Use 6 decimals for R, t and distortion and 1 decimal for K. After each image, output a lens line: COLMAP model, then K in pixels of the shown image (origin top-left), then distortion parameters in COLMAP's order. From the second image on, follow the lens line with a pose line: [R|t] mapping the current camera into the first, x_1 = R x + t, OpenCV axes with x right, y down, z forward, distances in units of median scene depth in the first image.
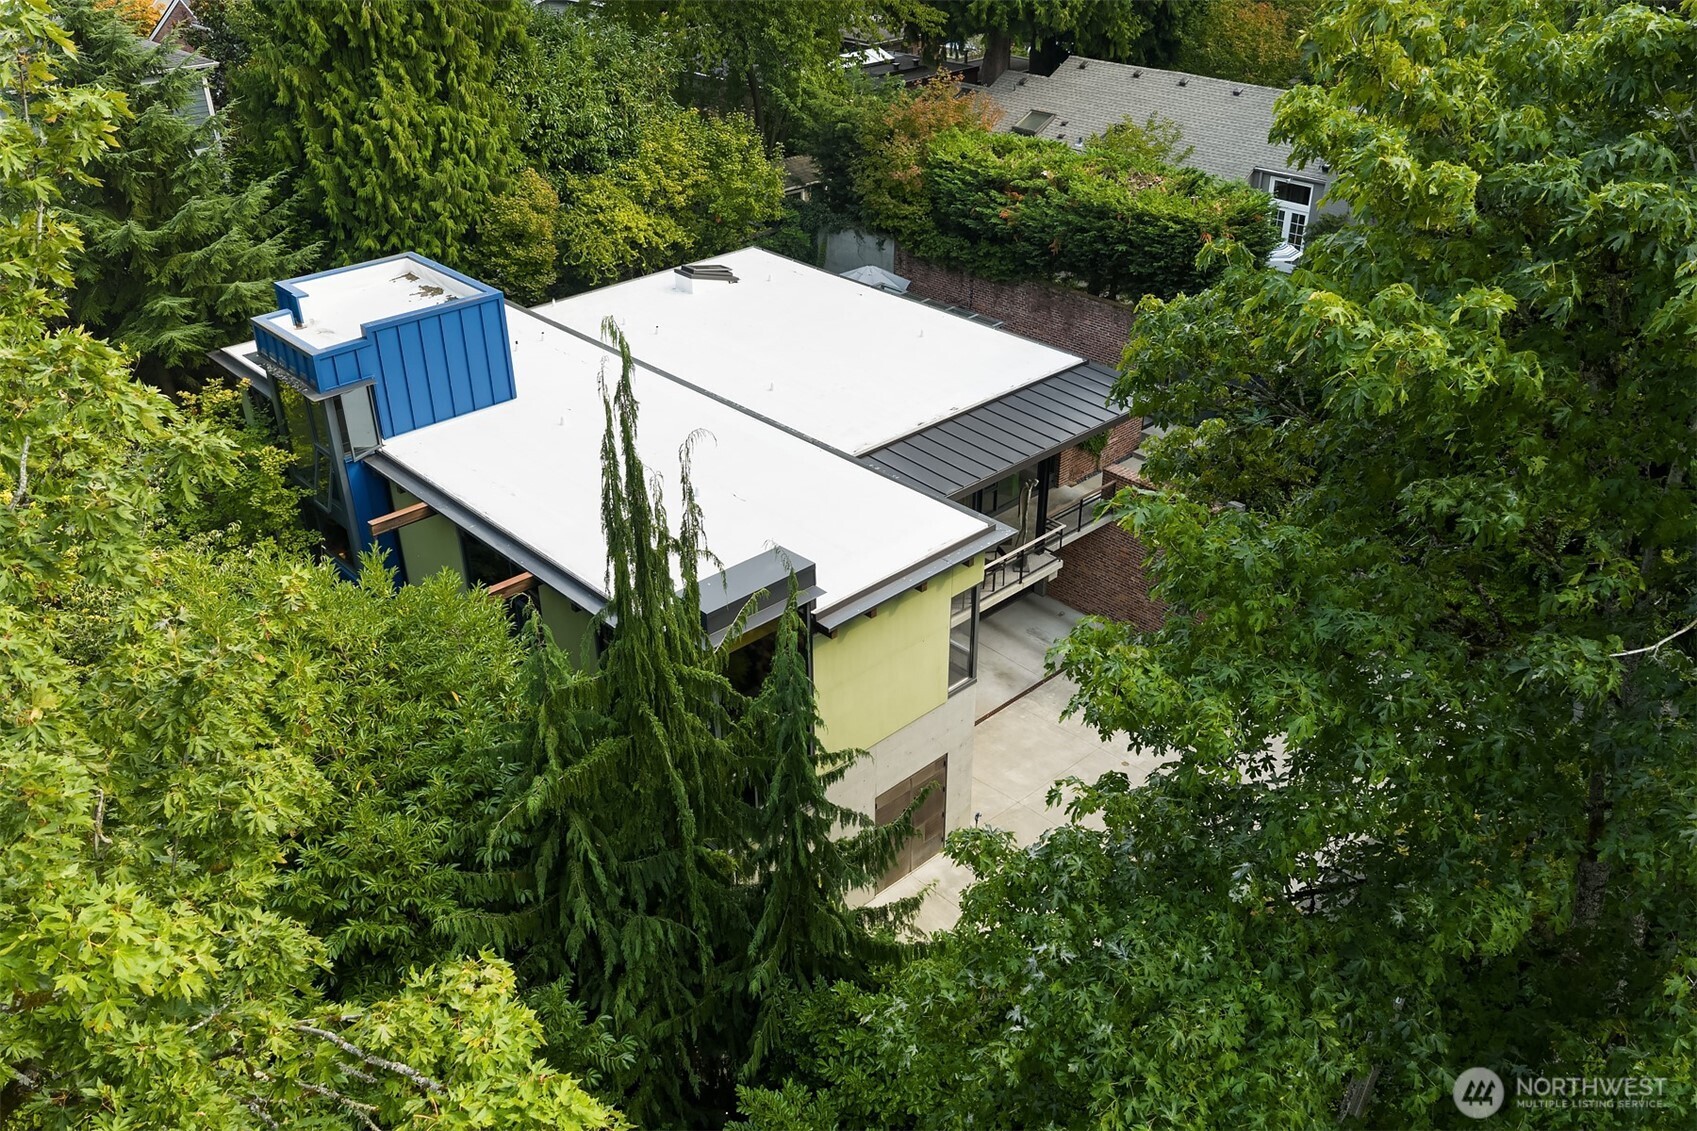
lens RADIAL K [[1416.1, 0, 848.5], [0, 1416.1, 565.5], [0, 0, 1]] dist [-0.006358, -0.001182]
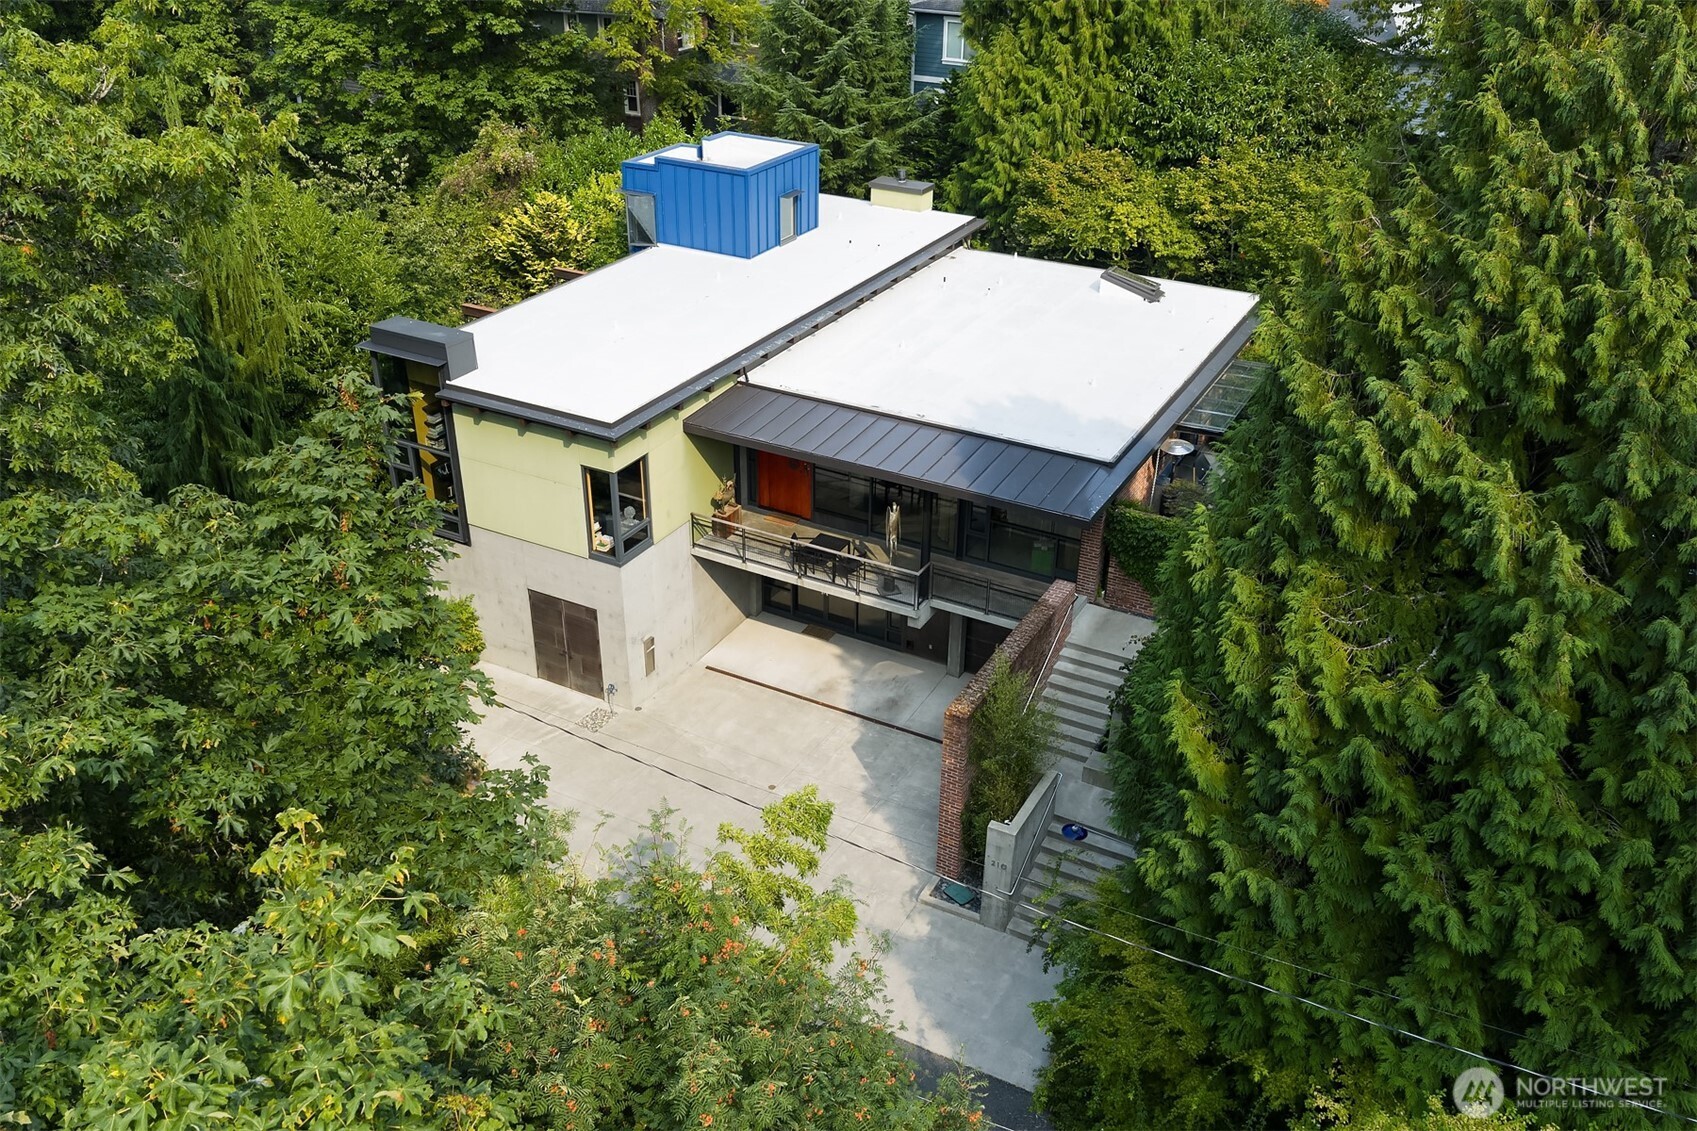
lens RADIAL K [[1416.1, 0, 848.5], [0, 1416.1, 565.5], [0, 0, 1]] dist [-0.006358, -0.001182]
pose [[0.313755, 0.477138, -0.820912, 0.764150], [-0.487863, 0.822729, 0.291731, -0.241290], [0.814584, 0.308961, 0.490913, 0.412865]]
